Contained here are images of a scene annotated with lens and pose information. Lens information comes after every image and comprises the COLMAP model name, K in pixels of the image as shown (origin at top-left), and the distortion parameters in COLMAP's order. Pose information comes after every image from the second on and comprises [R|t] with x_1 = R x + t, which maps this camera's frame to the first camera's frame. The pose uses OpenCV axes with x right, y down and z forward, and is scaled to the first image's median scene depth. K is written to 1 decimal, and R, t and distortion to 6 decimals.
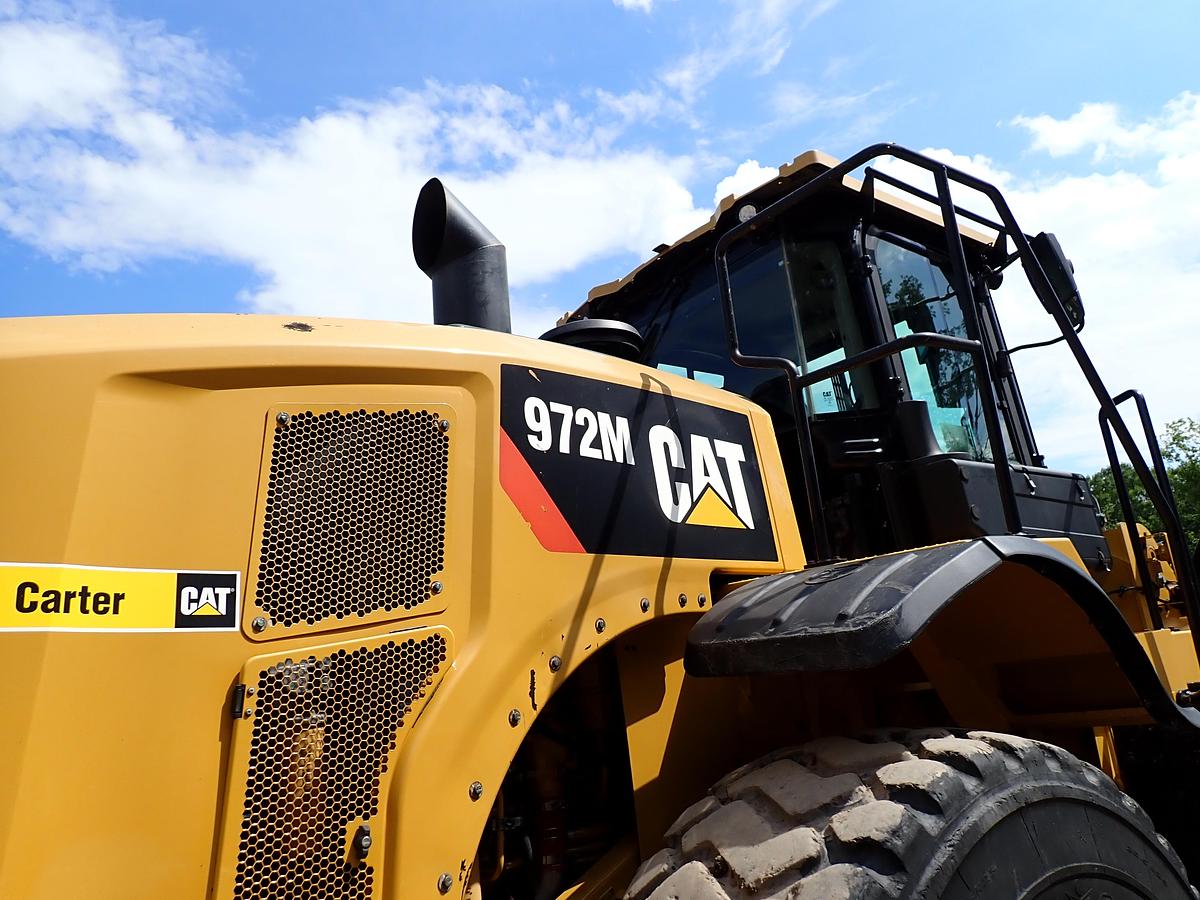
lens RADIAL K [[899.8, 0, 604.0], [0, 899.8, 447.5], [0, 0, 1]] dist [0.013673, -0.008352]
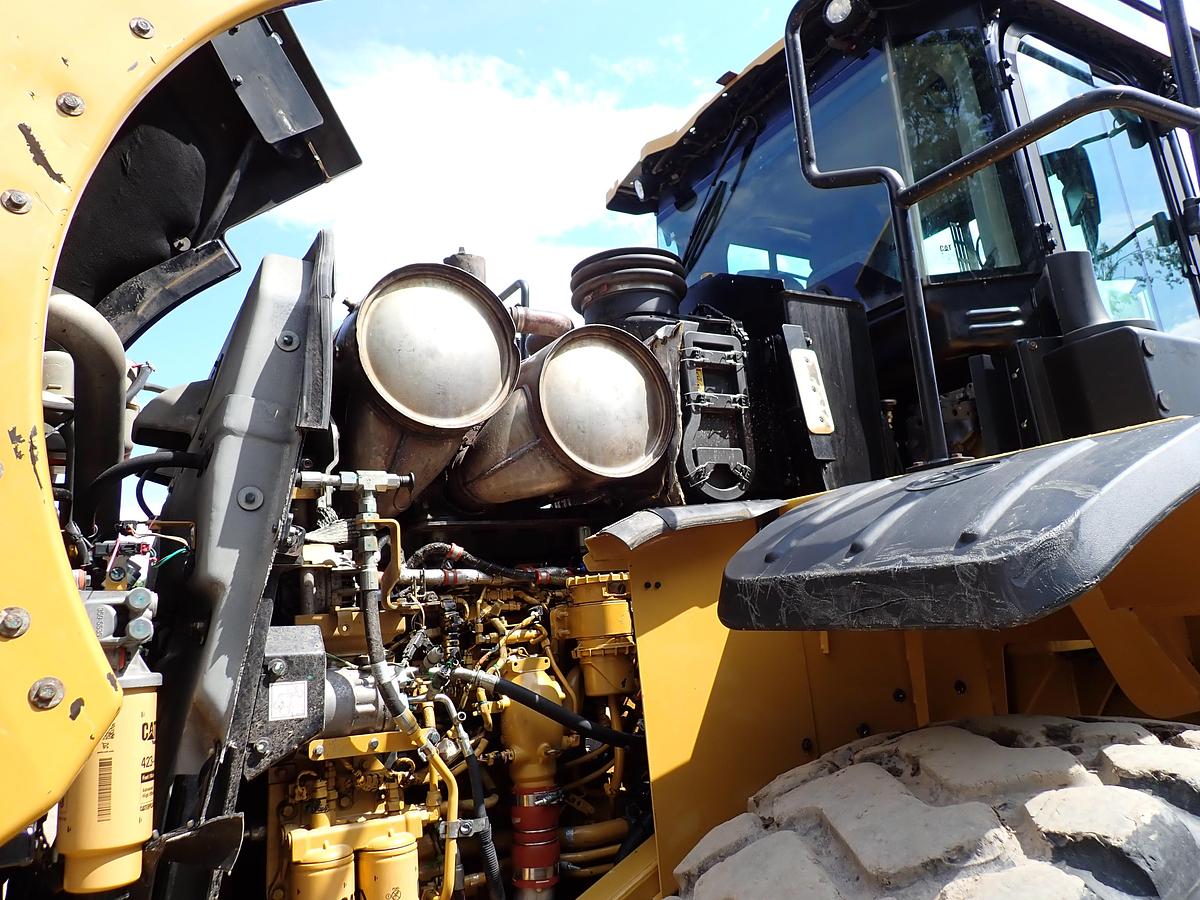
lens RADIAL K [[899.8, 0, 604.0], [0, 899.8, 447.5], [0, 0, 1]] dist [0.013673, -0.008352]
pose [[0.993345, -0.000557, -0.115179, 0.086168], [0.008394, 0.997679, 0.067566, 0.078194], [0.114874, -0.068084, 0.991044, 0.353037]]
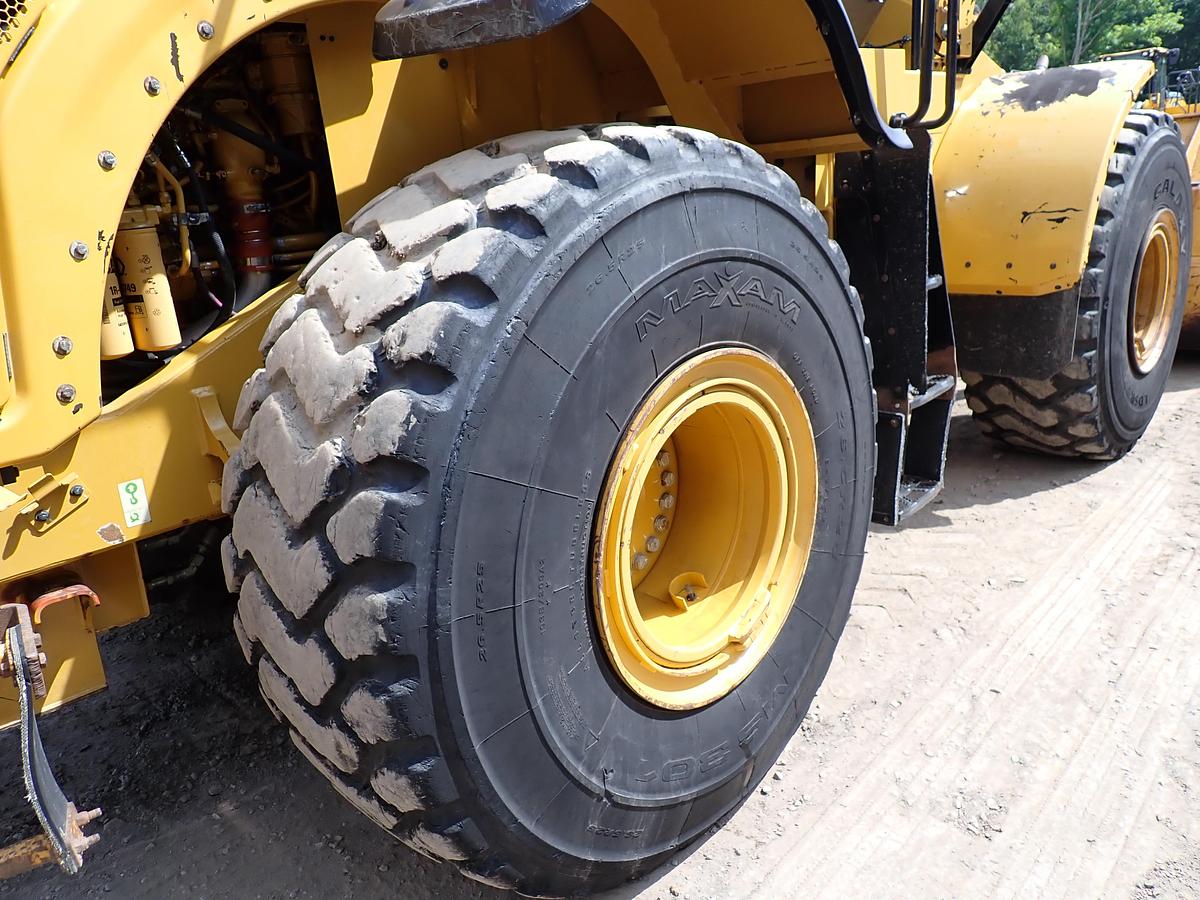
lens RADIAL K [[885.0, 0, 600.9], [0, 885.0, 447.2], [0, 0, 1]] dist [0.011632, -0.008484]
pose [[0.986552, -0.022149, 0.161942, 0.169819], [-0.065939, 0.852642, 0.518317, 0.112673], [-0.149559, -0.522025, 0.839715, 0.021488]]
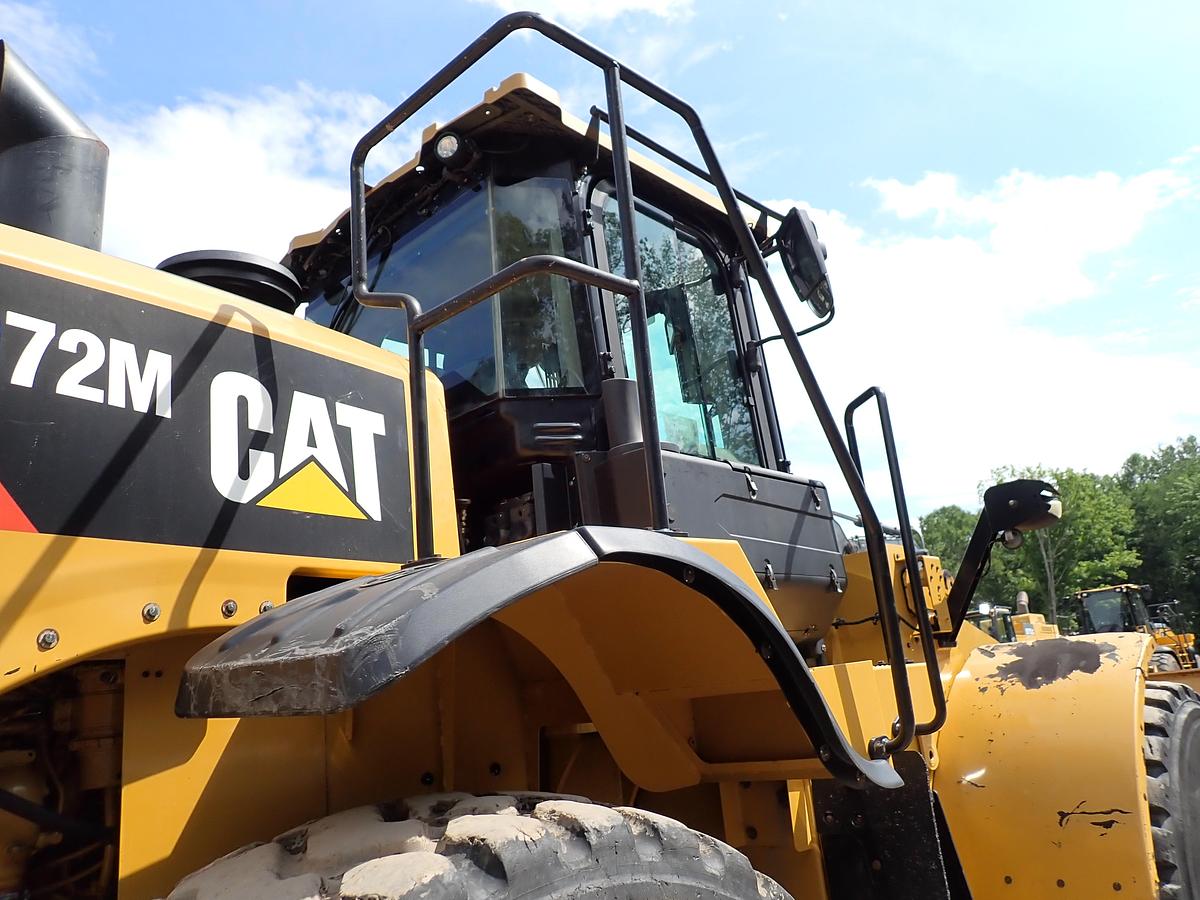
lens RADIAL K [[892.9, 0, 601.0], [0, 892.9, 450.1], [0, 0, 1]] dist [0.004622, -0.008147]
pose [[0.988135, 0.052075, 0.144492, 0.317540], [-0.048507, 0.998427, -0.028111, 0.056103], [-0.145728, 0.020769, 0.989107, 0.283502]]
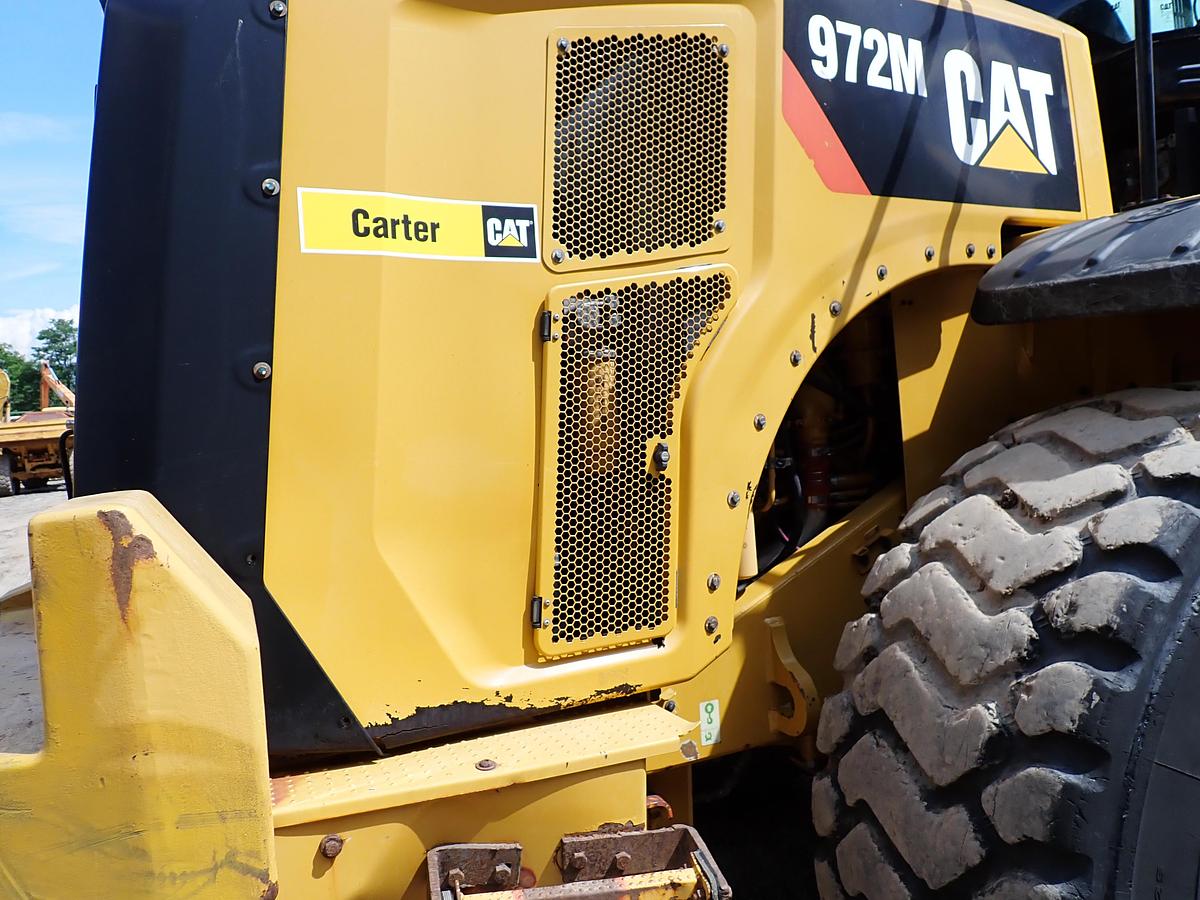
lens RADIAL K [[891.0, 0, 602.0], [0, 891.0, 448.6], [0, 0, 1]] dist [0.013954, -0.014936]
pose [[0.970288, 0.039247, -0.238750, -0.061914], [0.040264, 0.946806, 0.319277, 0.062588], [0.238581, -0.319403, 0.917094, -0.000061]]
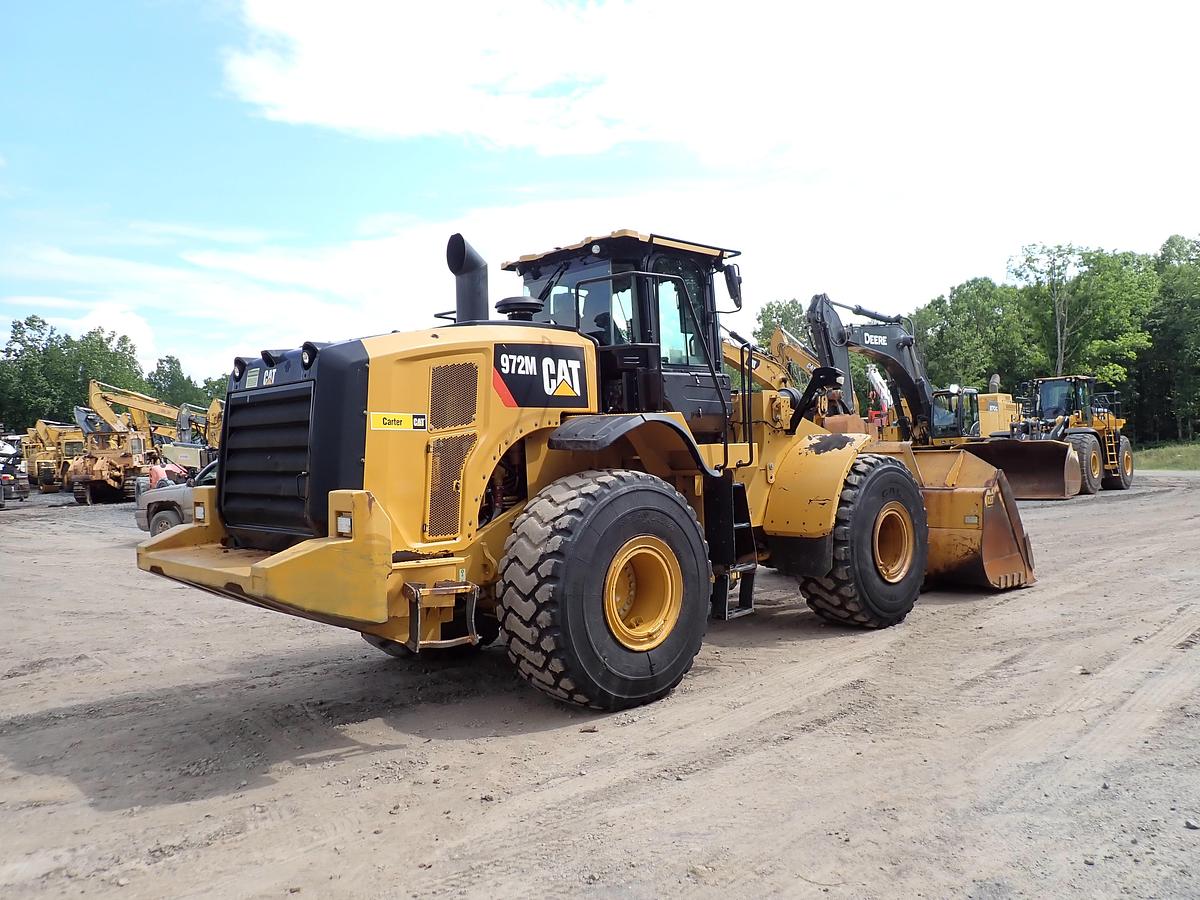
lens RADIAL K [[888.9, 0, 600.0], [0, 888.9, 444.6], [0, 0, 1]] dist [0.009366, -0.000969]
pose [[0.989838, 0.068099, 0.124836, -0.117425], [-0.097693, 0.963568, 0.248984, -0.558695], [-0.103333, -0.258650, 0.960428, -2.021342]]
